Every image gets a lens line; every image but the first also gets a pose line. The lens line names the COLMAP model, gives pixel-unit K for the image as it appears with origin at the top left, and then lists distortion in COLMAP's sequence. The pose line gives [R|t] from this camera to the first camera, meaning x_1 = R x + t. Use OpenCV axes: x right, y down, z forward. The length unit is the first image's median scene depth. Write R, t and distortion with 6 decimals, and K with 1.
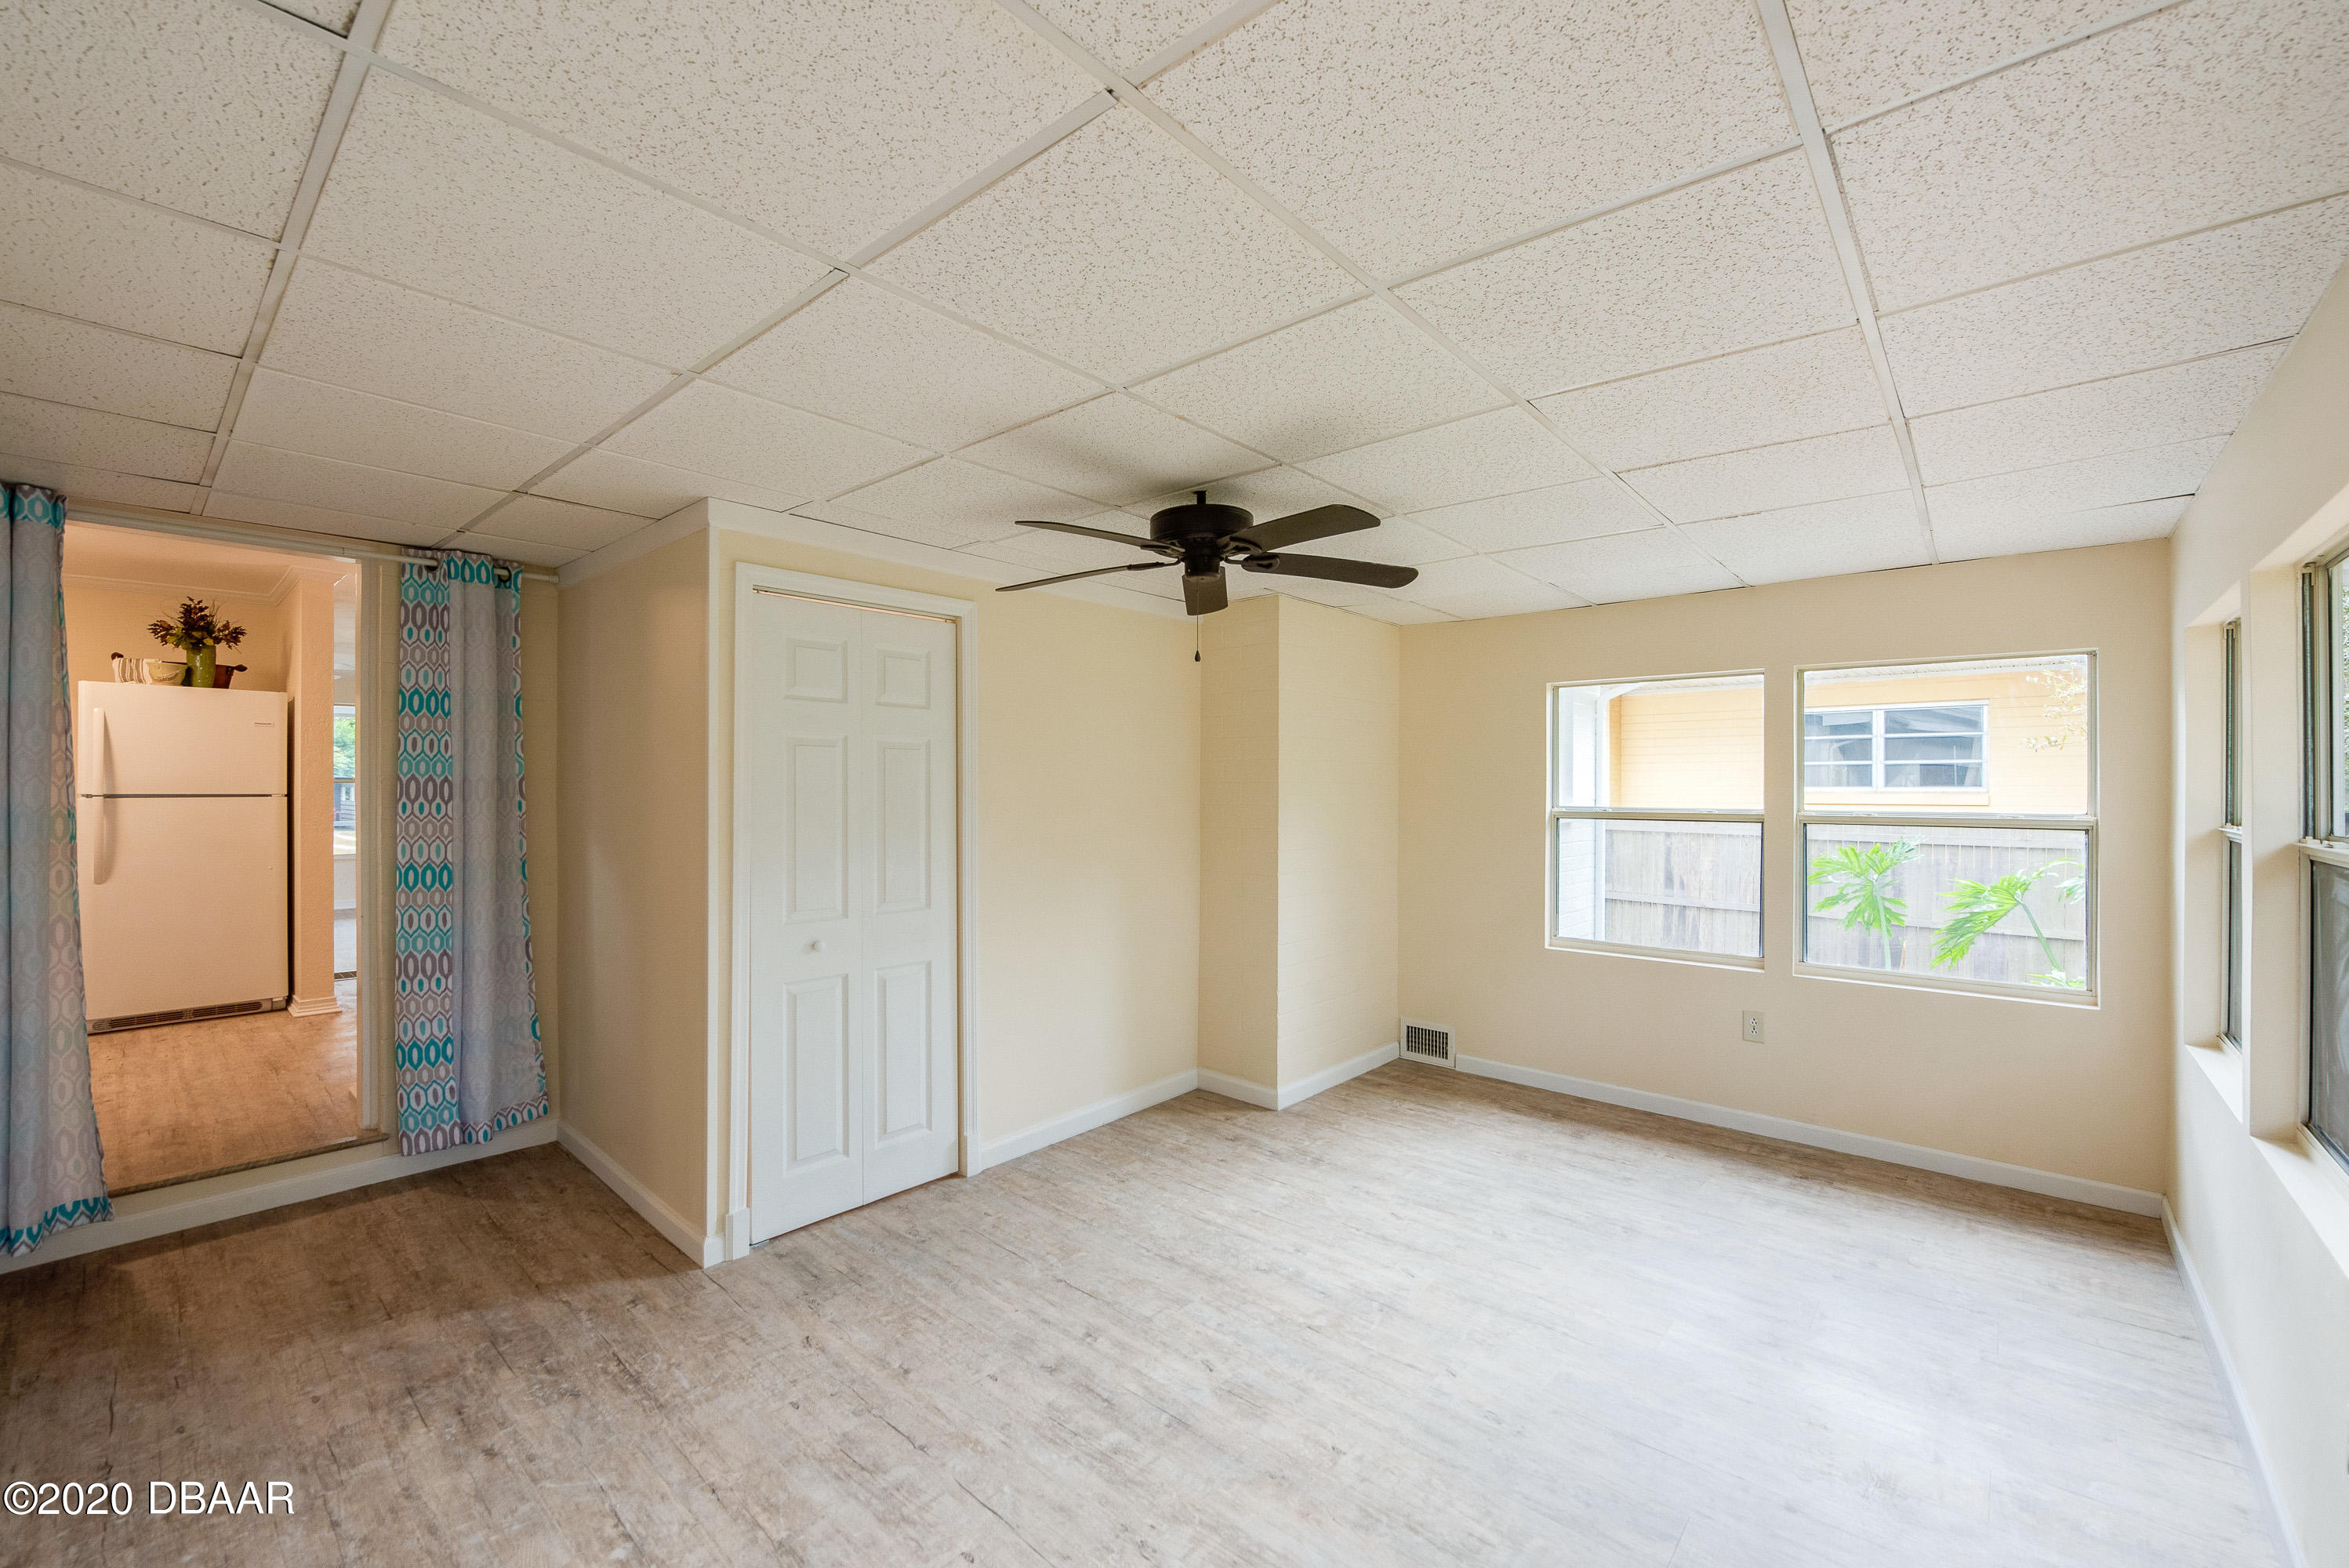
lens RADIAL K [[954.5, 0, 1158.6], [0, 954.5, 789.3], [0, 0, 1]] dist [-0.001049, 0.000004]
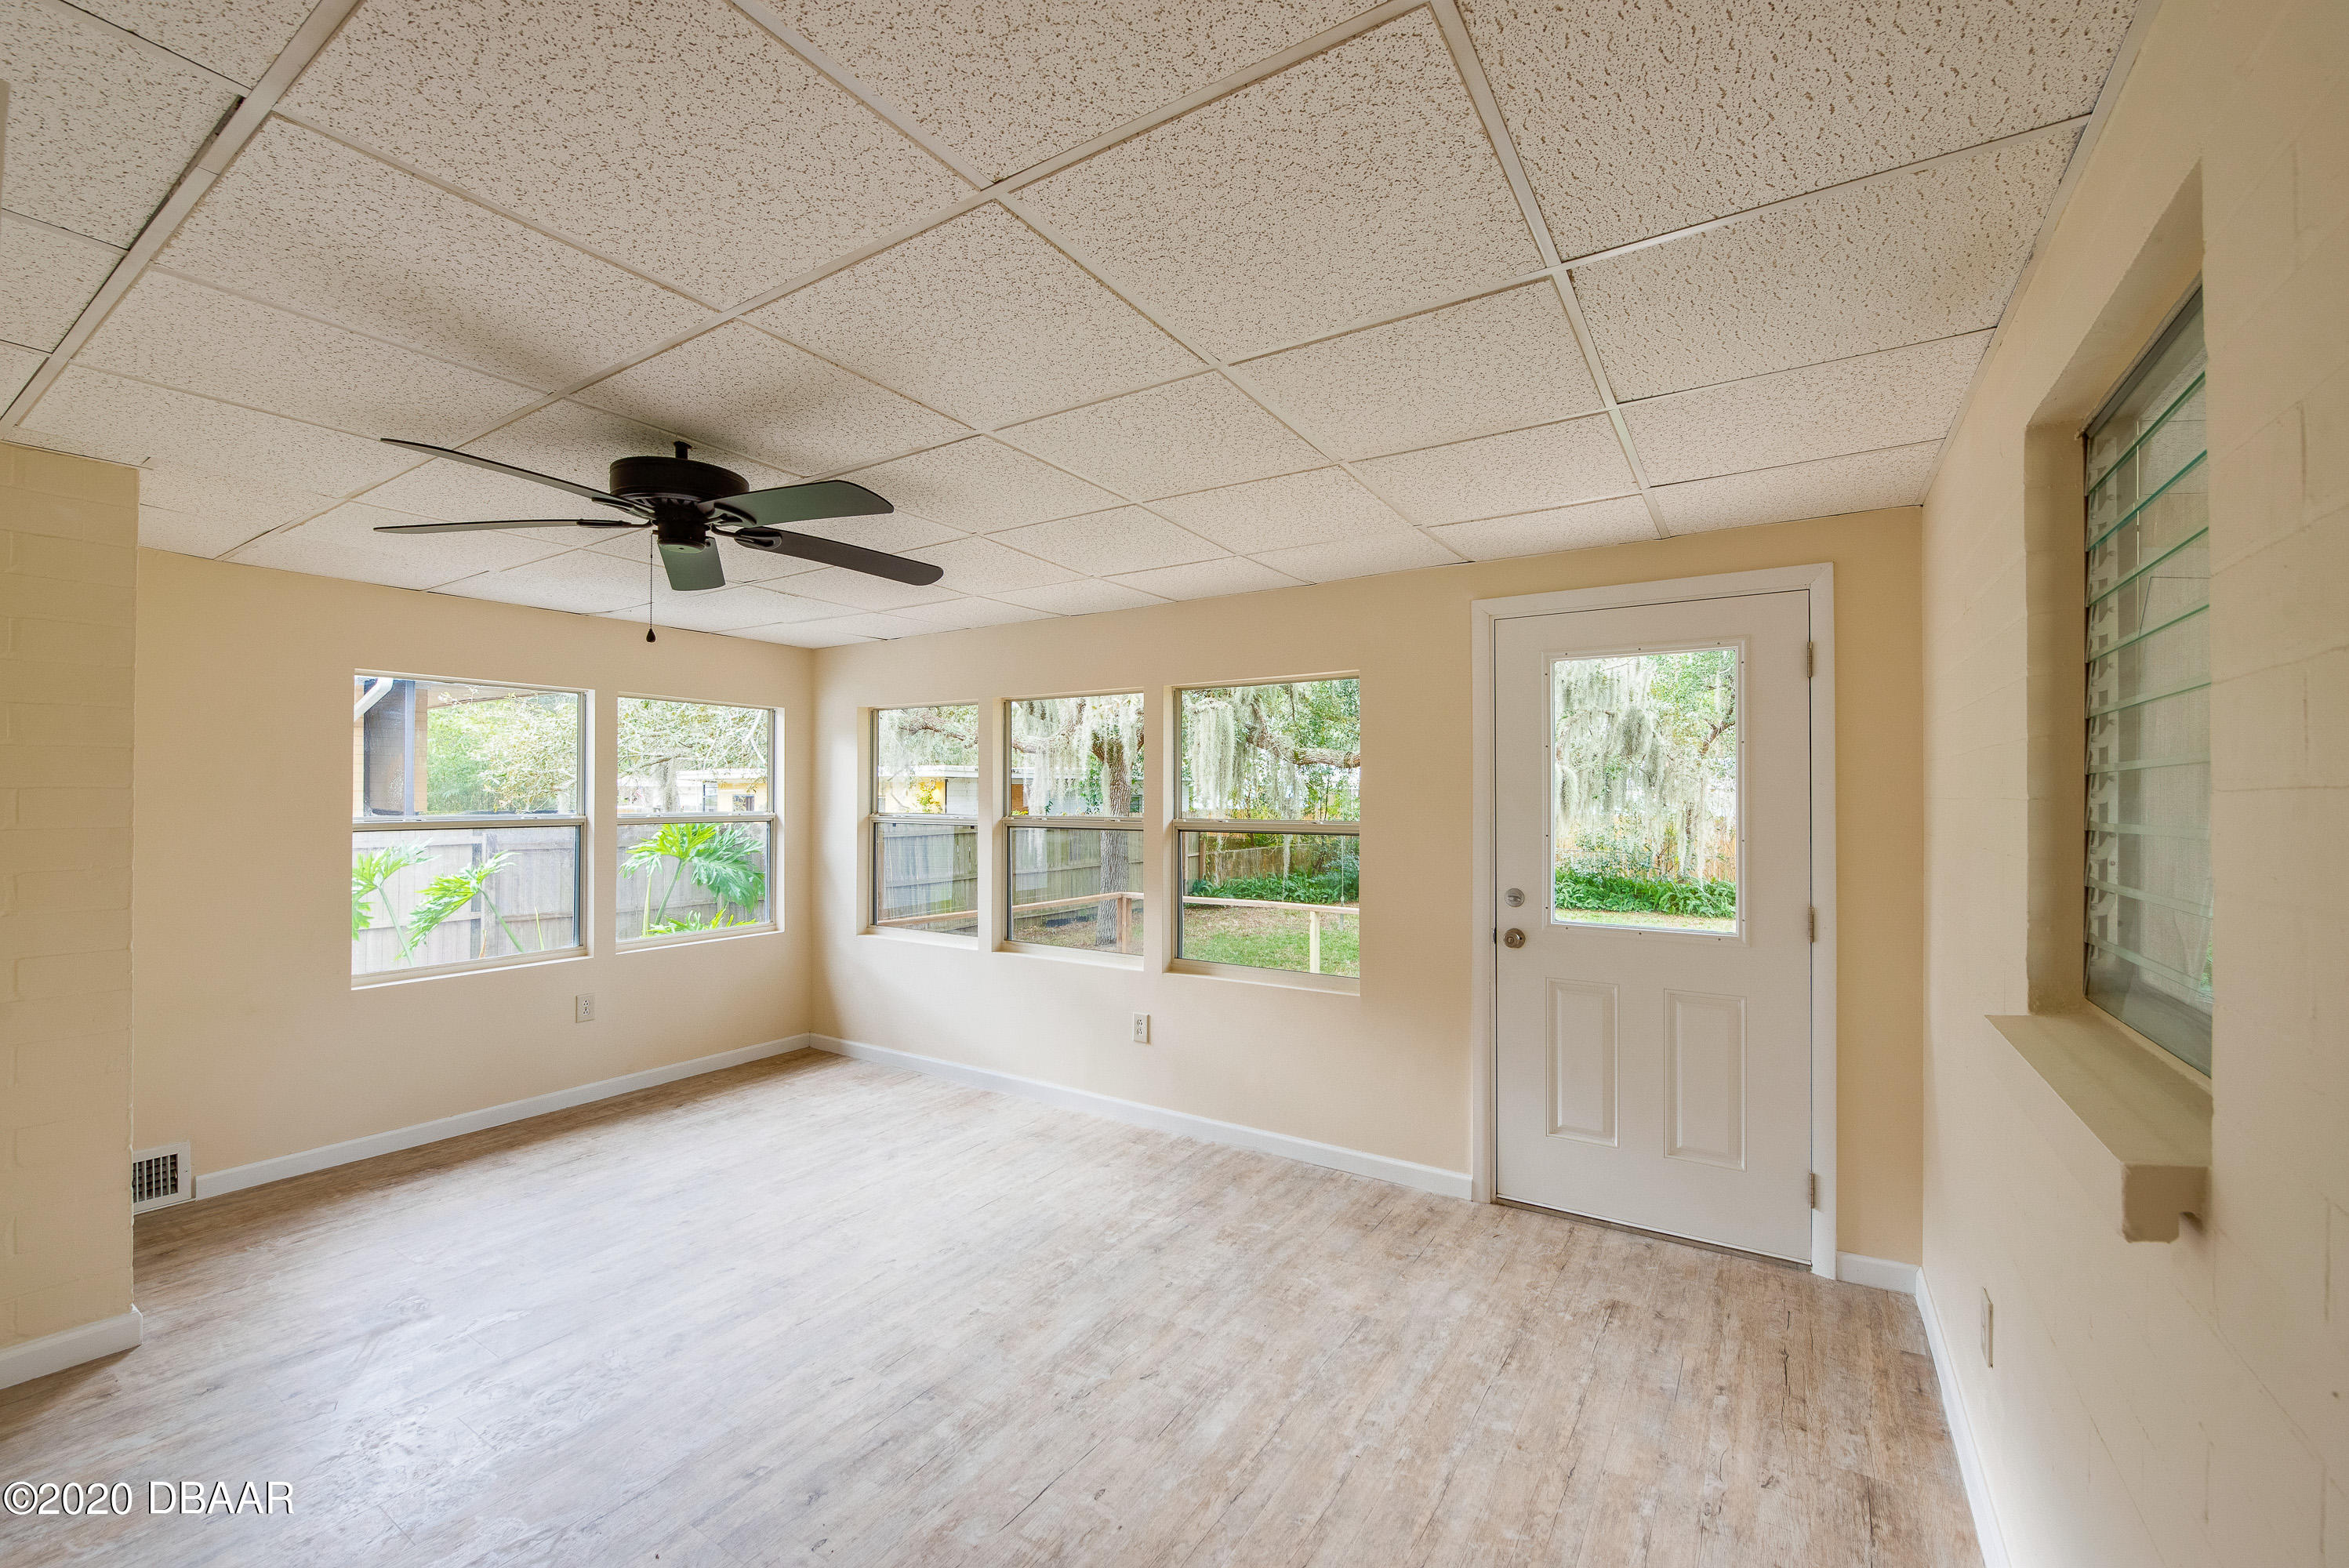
lens RADIAL K [[954.5, 0, 1158.6], [0, 954.5, 789.3], [0, 0, 1]] dist [-0.001049, 0.000004]
pose [[-0.140072, 0.003616, 0.990135, -0.654592], [0.002542, 0.999991, -0.003293, -0.004989], [-0.990138, 0.002056, -0.140080, 0.542607]]
